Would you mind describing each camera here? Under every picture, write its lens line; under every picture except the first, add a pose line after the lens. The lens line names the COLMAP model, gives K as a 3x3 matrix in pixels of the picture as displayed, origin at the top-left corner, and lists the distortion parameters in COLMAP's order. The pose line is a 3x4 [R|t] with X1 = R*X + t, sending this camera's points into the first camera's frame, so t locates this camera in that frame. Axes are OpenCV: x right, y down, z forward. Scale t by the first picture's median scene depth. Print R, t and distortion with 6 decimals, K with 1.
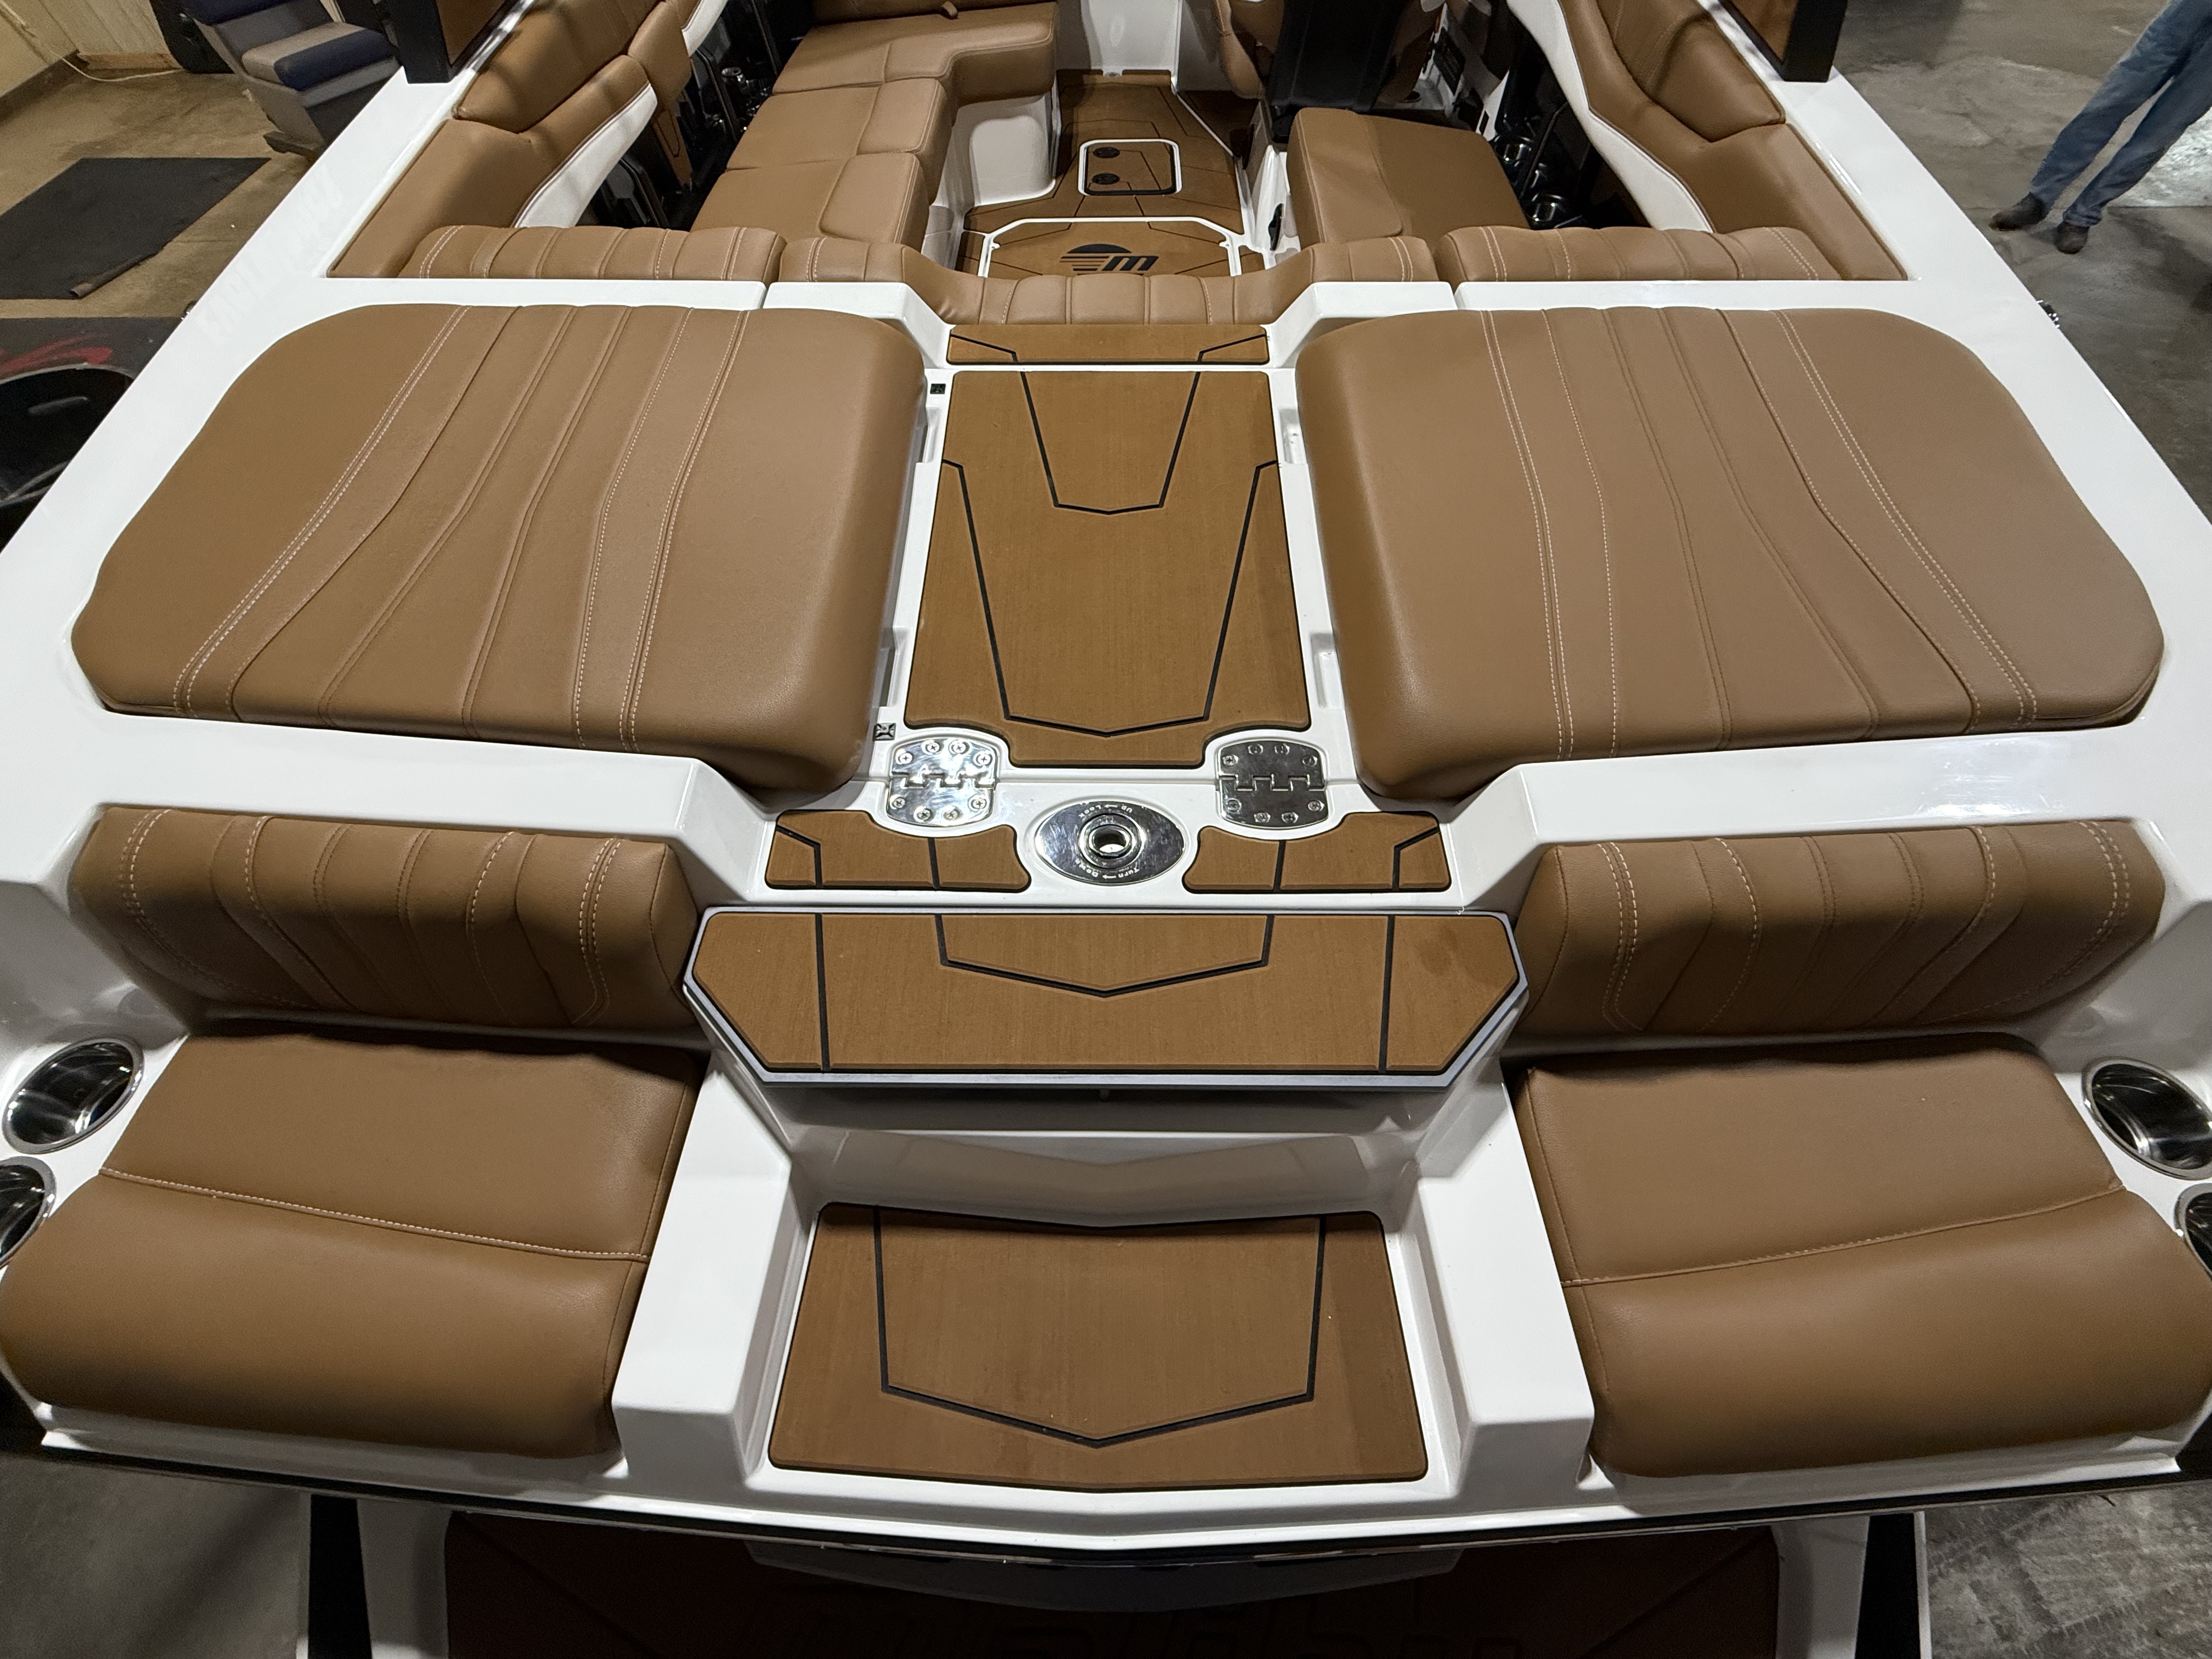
lens RADIAL K [[876.4, 0, 1100.9], [0, 876.4, 826.8], [0, 0, 1]] dist [-0.000013, -0.000429]
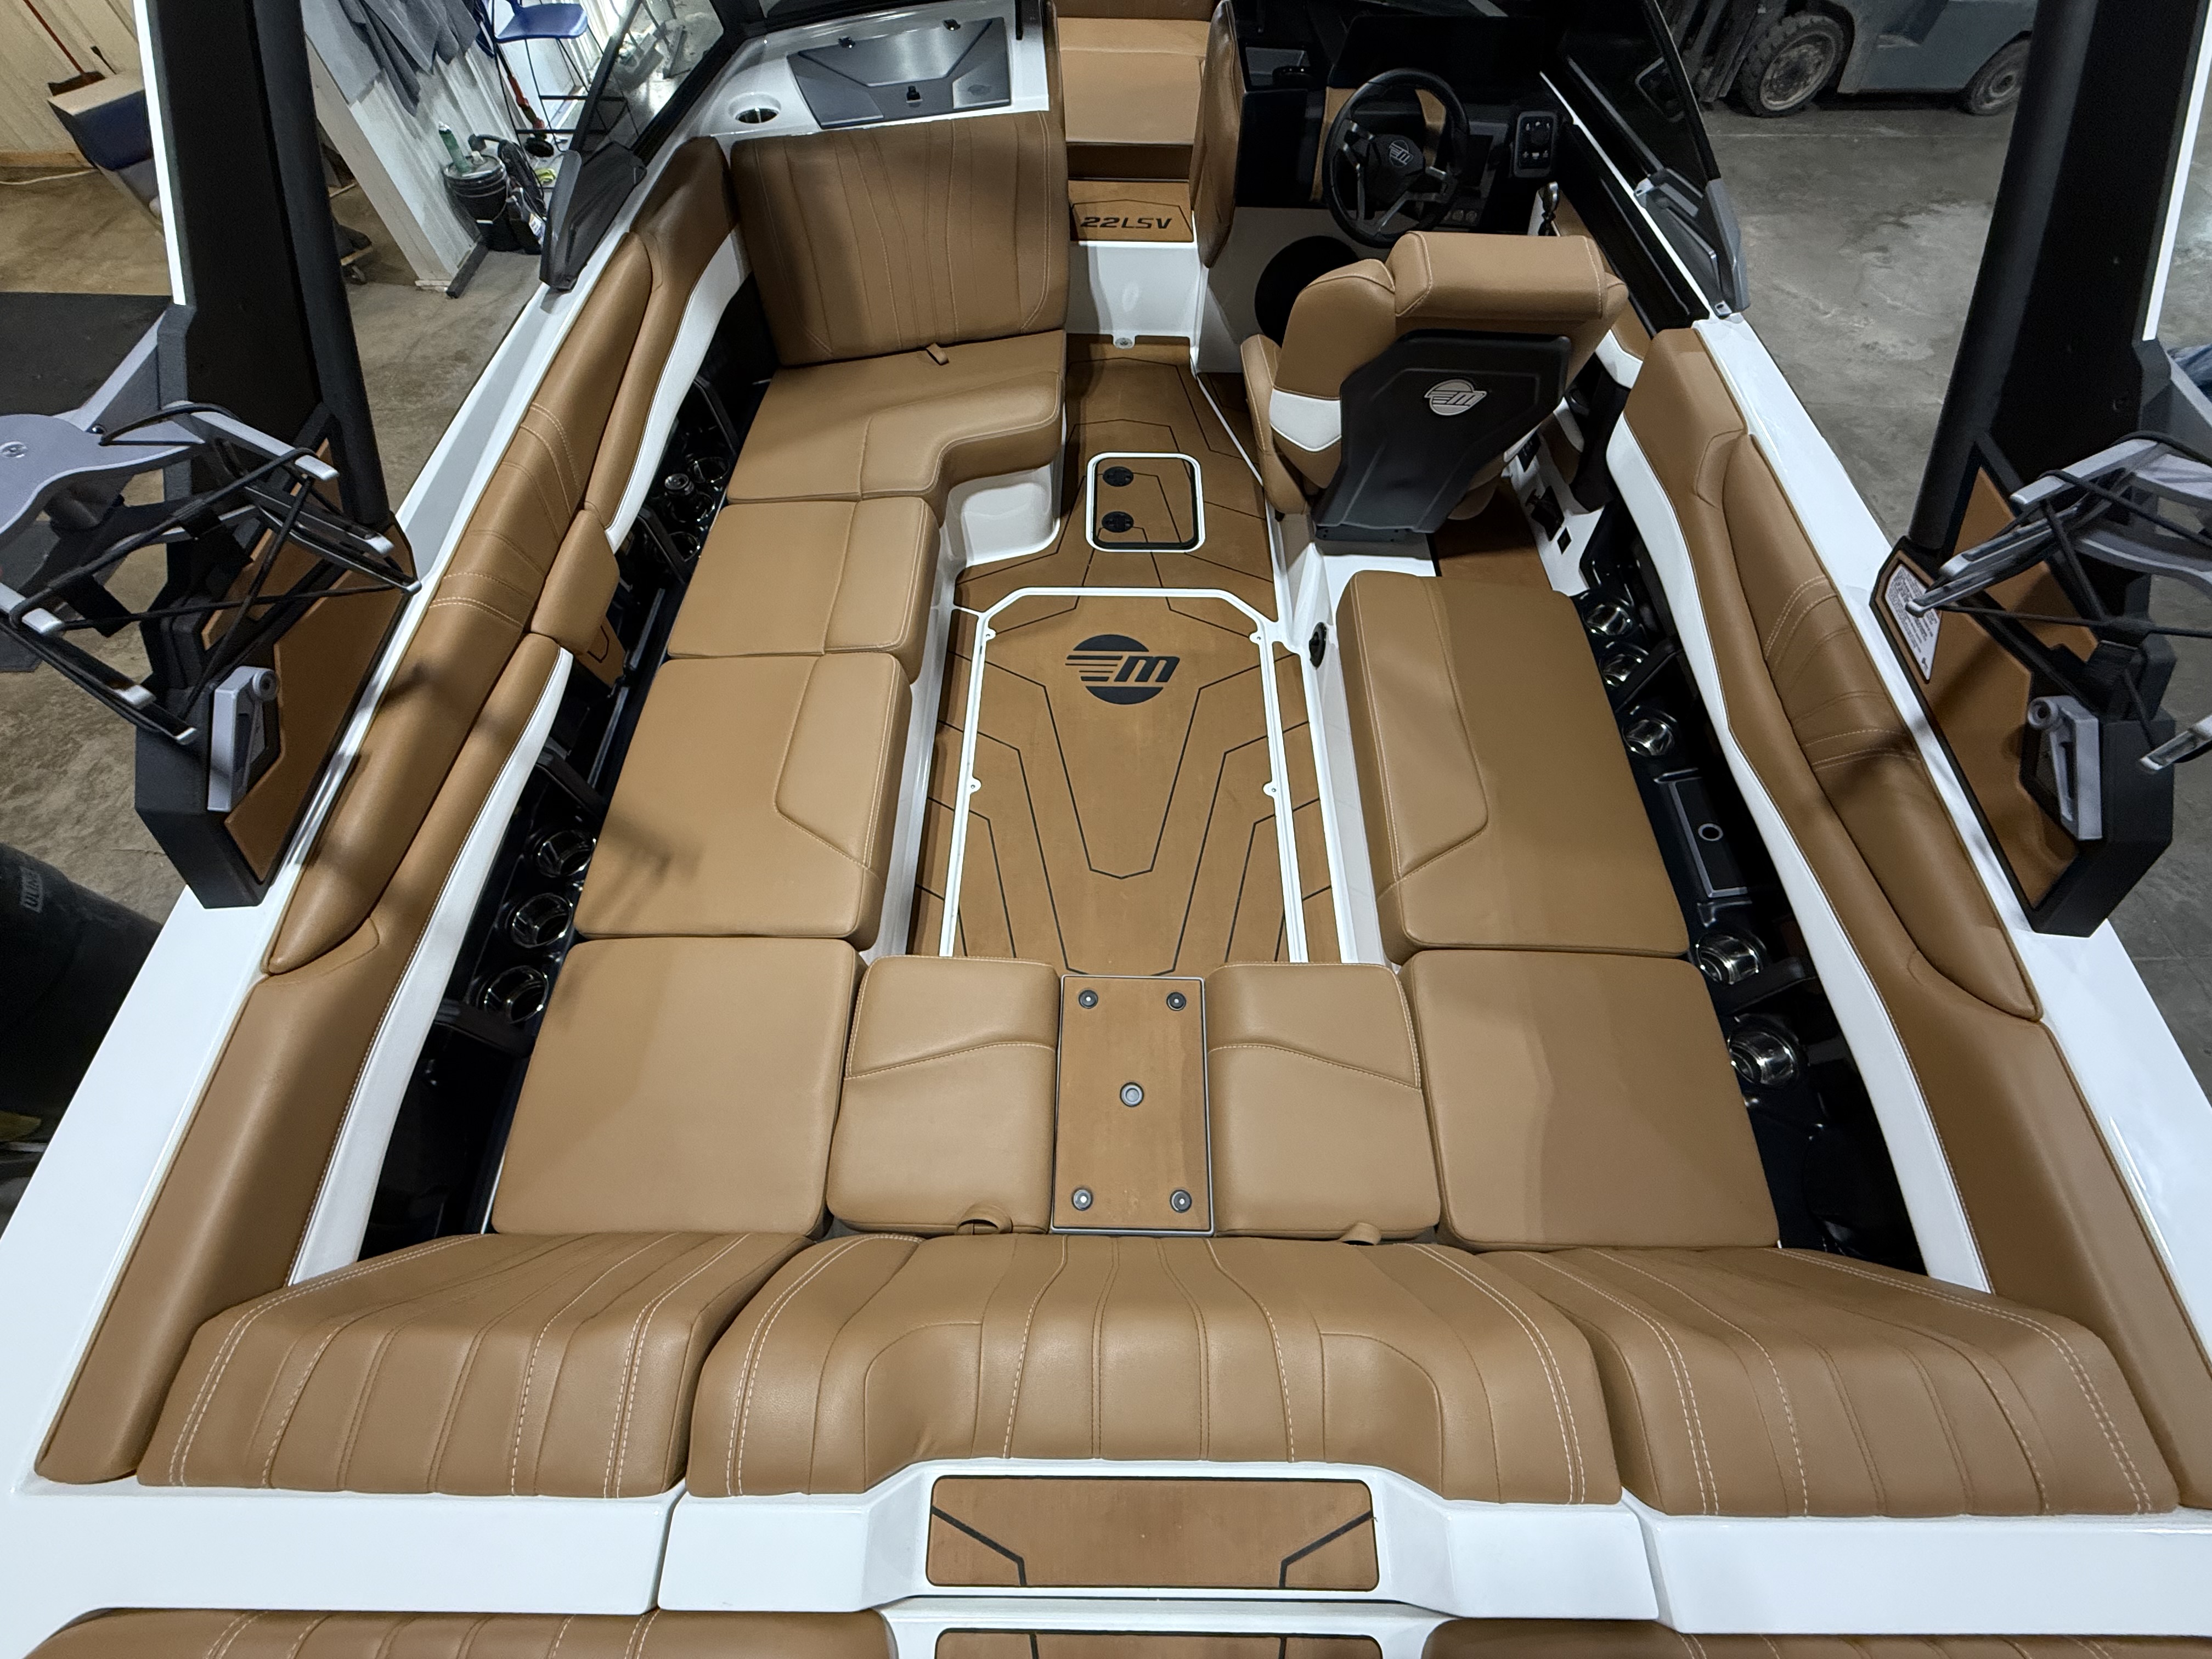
lens RADIAL K [[874.8, 0, 1100.6], [0, 874.8, 828.1], [0, 0, 1]] dist [-0.000929, 0.000418]
pose [[0.999881, 0.009357, 0.012303, -0.020850], [-0.009715, 0.999523, 0.029319, -0.494358], [-0.012023, -0.029436, 0.999494, 0.131178]]
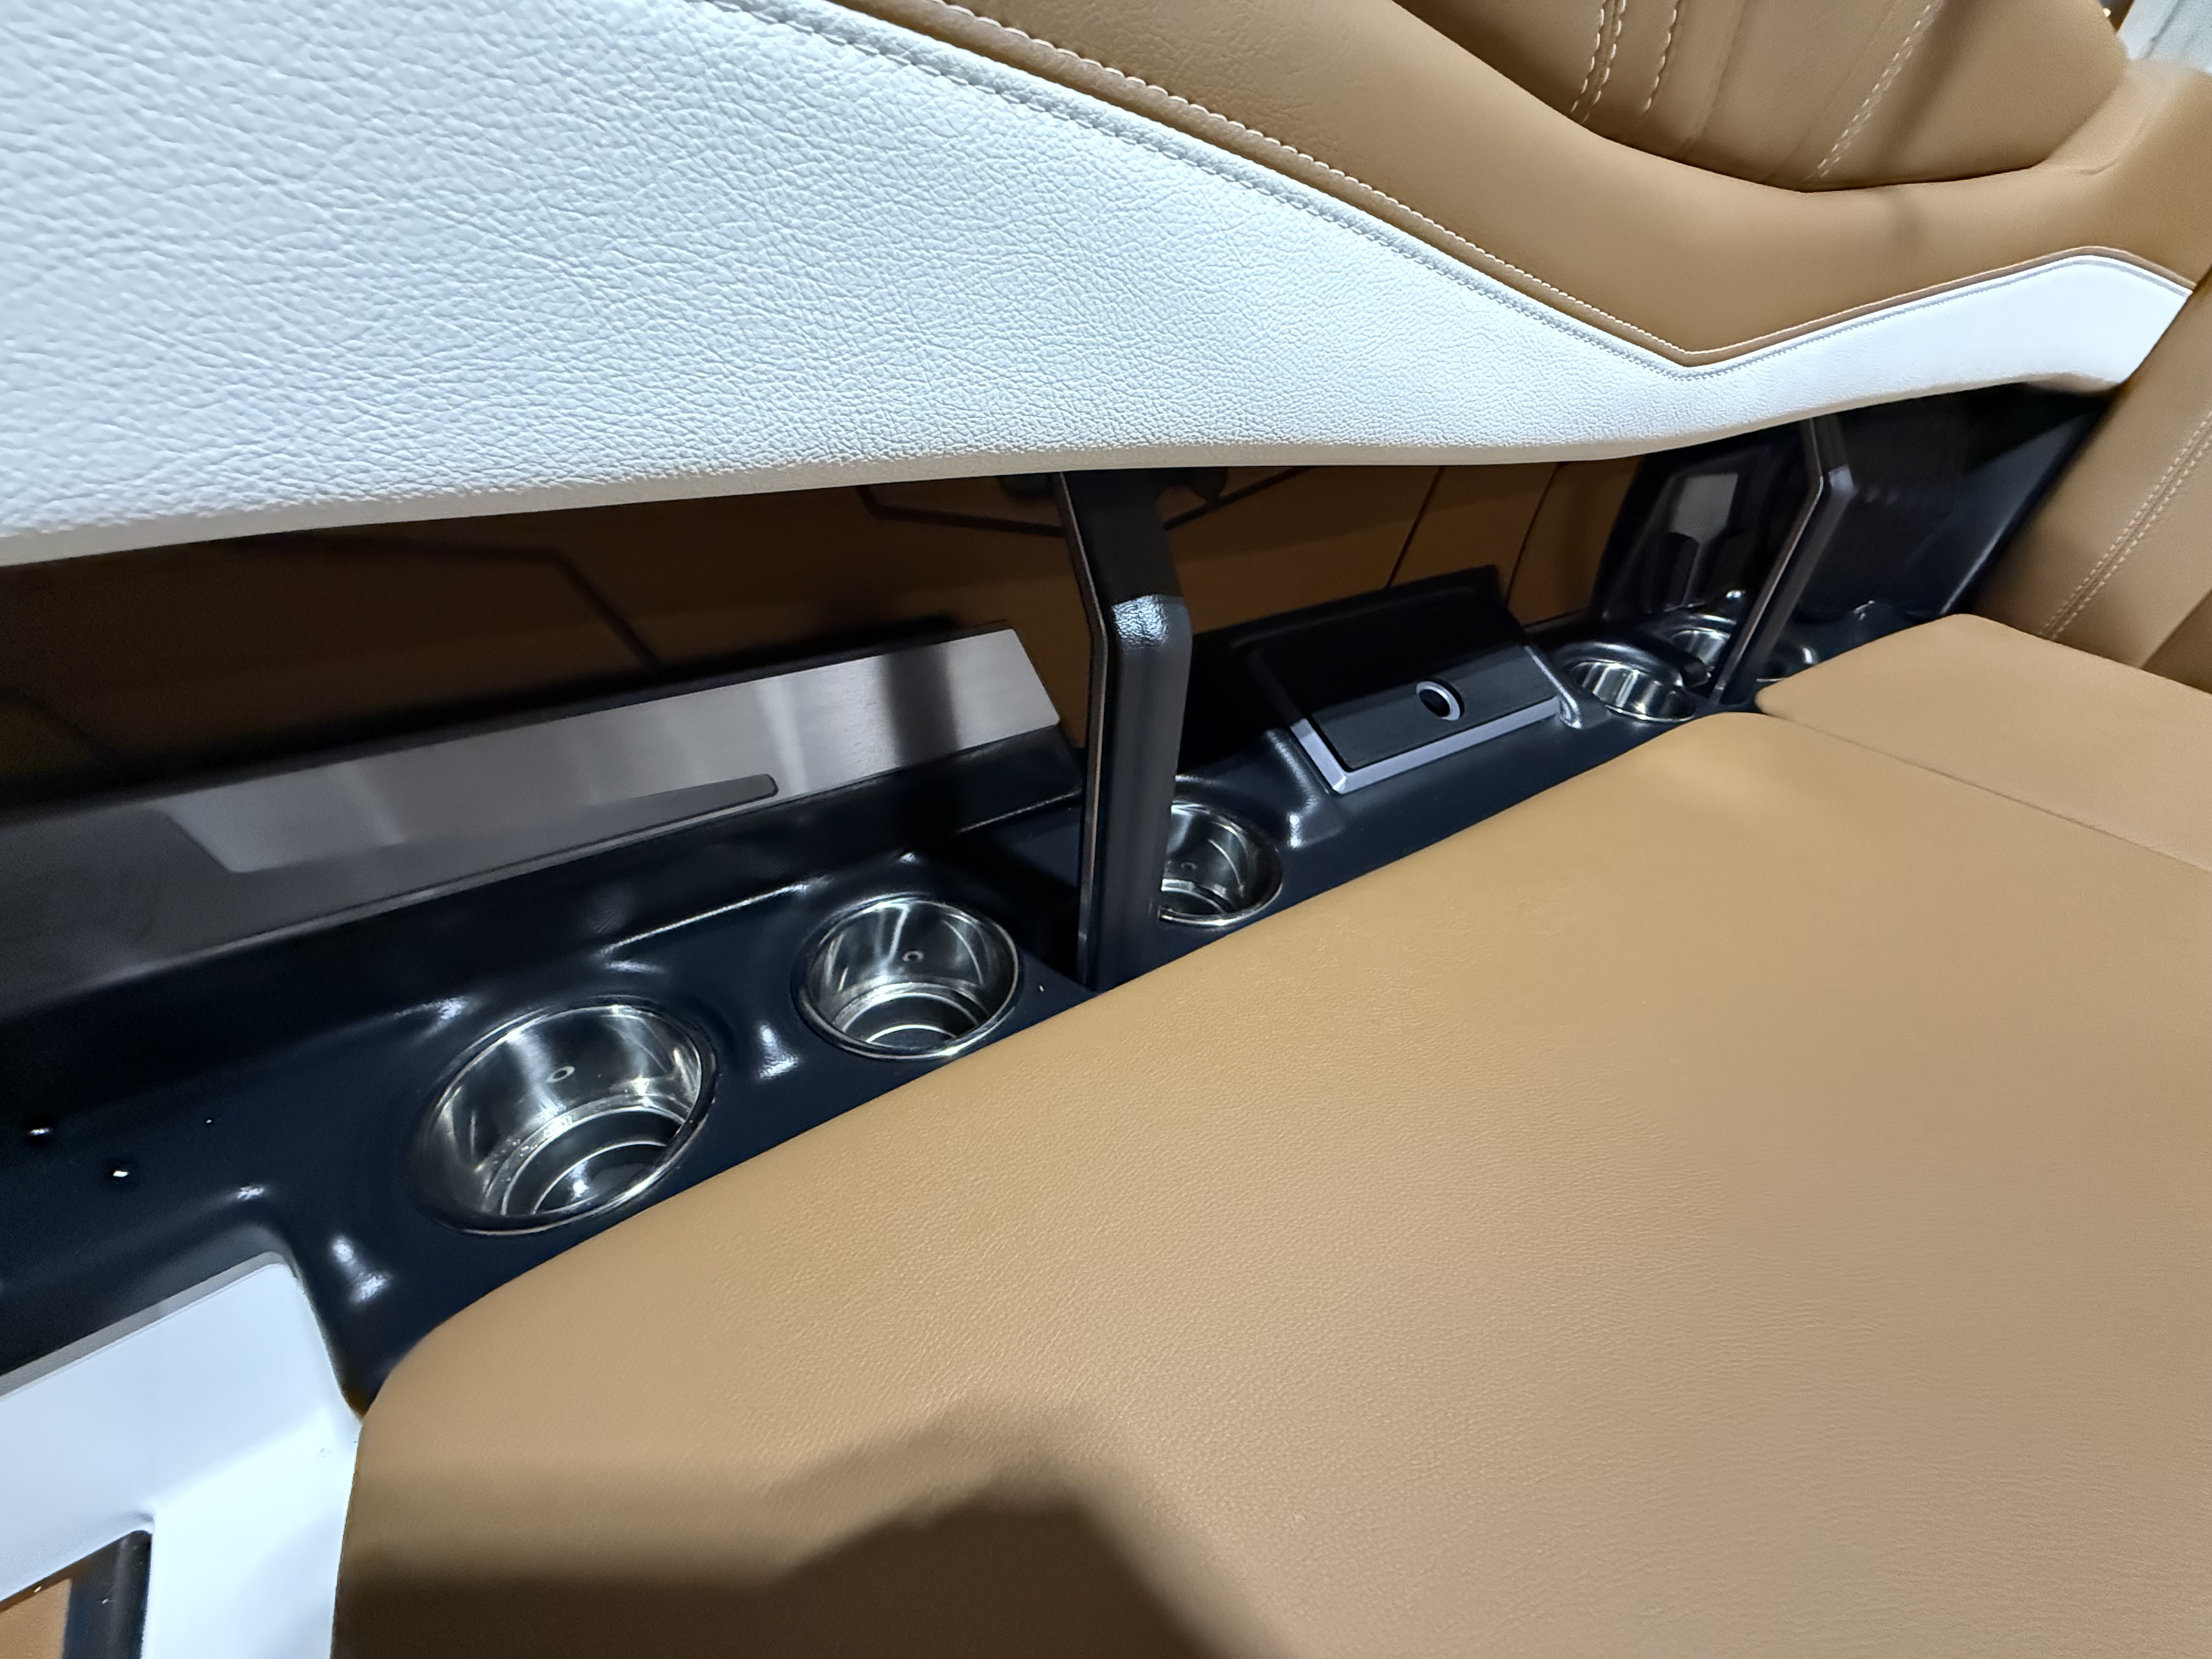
lens RADIAL K [[884.2, 0, 1101.0], [0, 884.2, 822.6], [0, 0, 1]] dist [0.001039, 0.000023]
pose [[-0.596608, -0.523817, 0.608009, 0.299289], [0.623507, 0.174448, 0.762107, -0.701046], [-0.505271, 0.833777, 0.222526, 0.742282]]
